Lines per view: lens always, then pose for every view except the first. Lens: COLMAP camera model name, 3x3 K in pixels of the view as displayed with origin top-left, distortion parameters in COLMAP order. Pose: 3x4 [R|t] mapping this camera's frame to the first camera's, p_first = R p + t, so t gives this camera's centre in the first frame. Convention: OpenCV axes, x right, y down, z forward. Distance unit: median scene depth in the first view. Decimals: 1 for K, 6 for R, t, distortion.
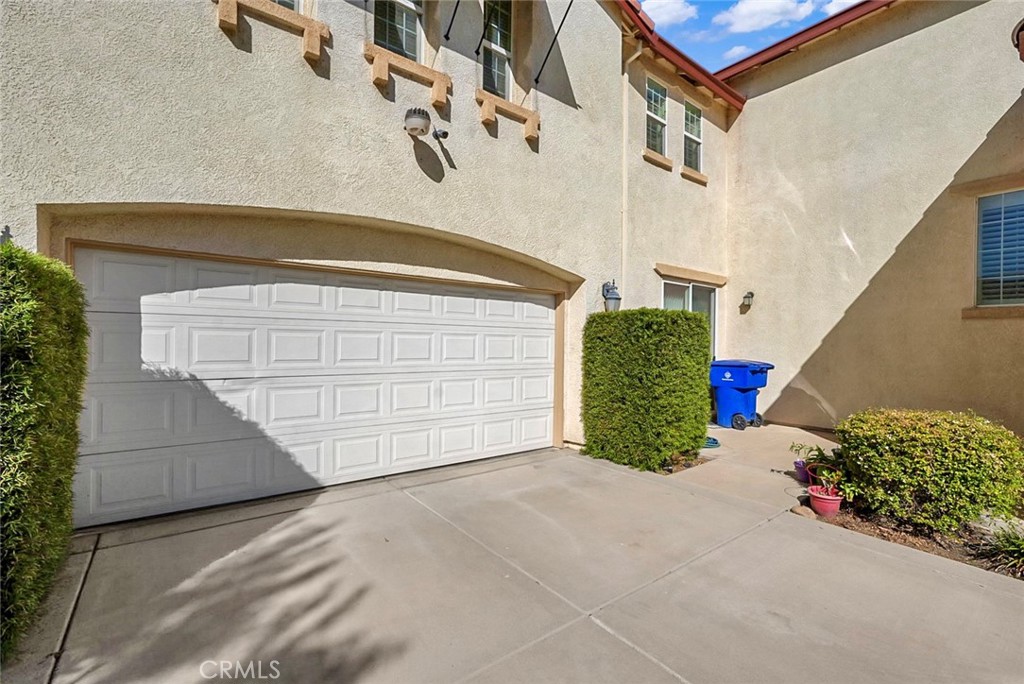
lens RADIAL K [[449.1, 0, 517.9], [0, 449.1, 350.1], [0, 0, 1]] dist [0.003692, -0.000085]
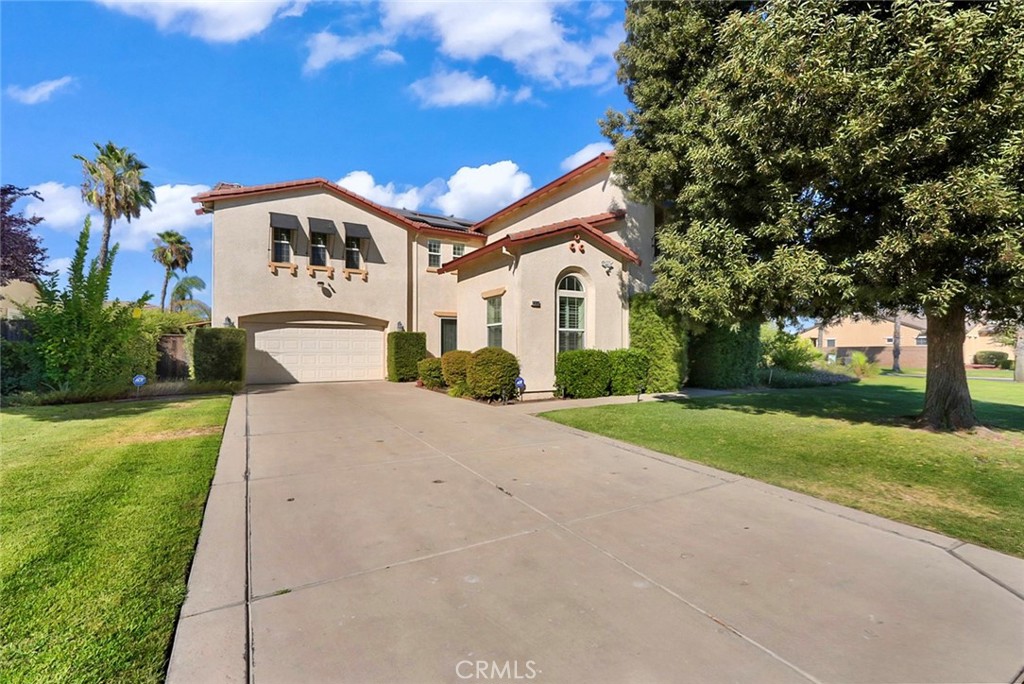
lens RADIAL K [[449.1, 0, 509.5], [0, 449.1, 344.2], [0, 0, 1]] dist [0.003692, -0.000085]
pose [[0.985501, -0.003082, -0.169642, 1.719883], [0.001836, 0.999970, -0.007498, 0.017524], [0.169660, 0.007077, 0.985477, -2.122563]]
